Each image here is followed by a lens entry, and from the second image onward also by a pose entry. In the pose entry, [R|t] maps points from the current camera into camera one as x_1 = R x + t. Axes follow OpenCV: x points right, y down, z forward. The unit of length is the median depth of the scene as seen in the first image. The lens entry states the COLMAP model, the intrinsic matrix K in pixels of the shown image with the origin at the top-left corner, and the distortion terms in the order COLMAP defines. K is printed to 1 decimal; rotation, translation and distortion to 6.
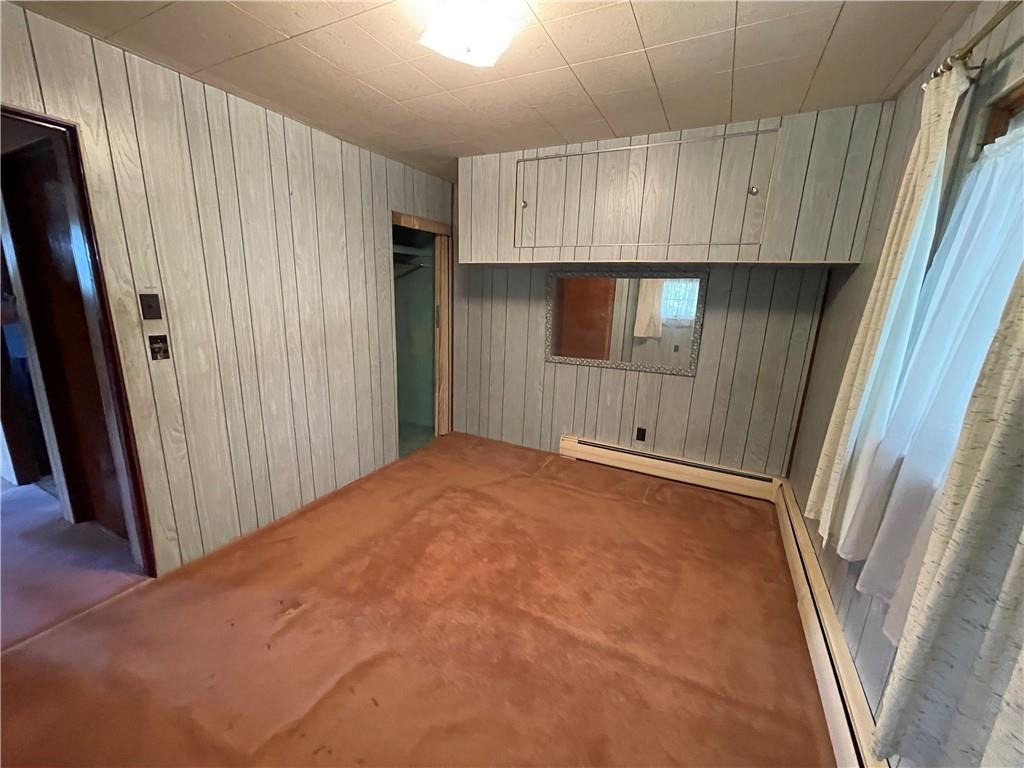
lens RADIAL K [[414.0, 0, 506.2], [0, 414.0, 387.2], [0, 0, 1]] dist [-0.000710, 0.000839]
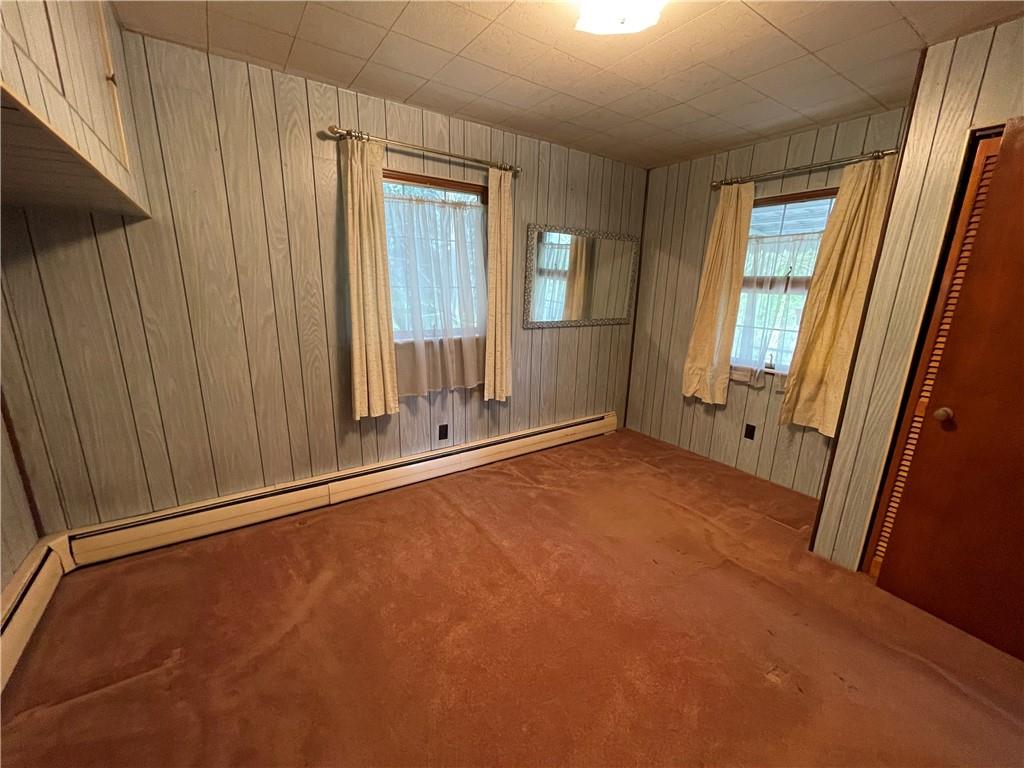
lens RADIAL K [[414.3, 0, 512.0], [0, 414.3, 384.0], [0, 0, 1]] dist [-0.000705, -0.000445]
pose [[-0.876066, -0.171389, 0.450704, -0.199132], [0.056098, 0.892126, 0.448290, -0.225404], [-0.478917, 0.418015, -0.771947, 0.982465]]
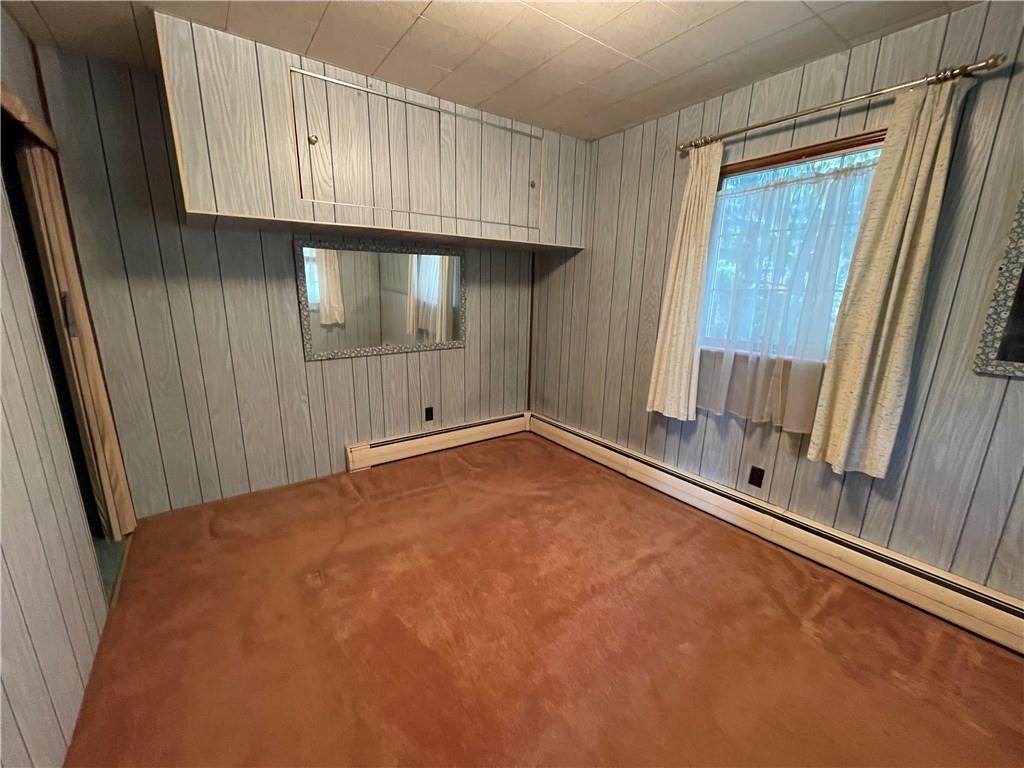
lens RADIAL K [[414.0, 0, 506.2], [0, 414.0, 387.2], [0, 0, 1]] dist [-0.000710, 0.000839]
pose [[0.457660, -0.234913, 0.857533, -0.455182], [0.204199, 0.966456, 0.155771, -0.070113], [-0.865361, 0.103817, 0.490277, 0.373847]]
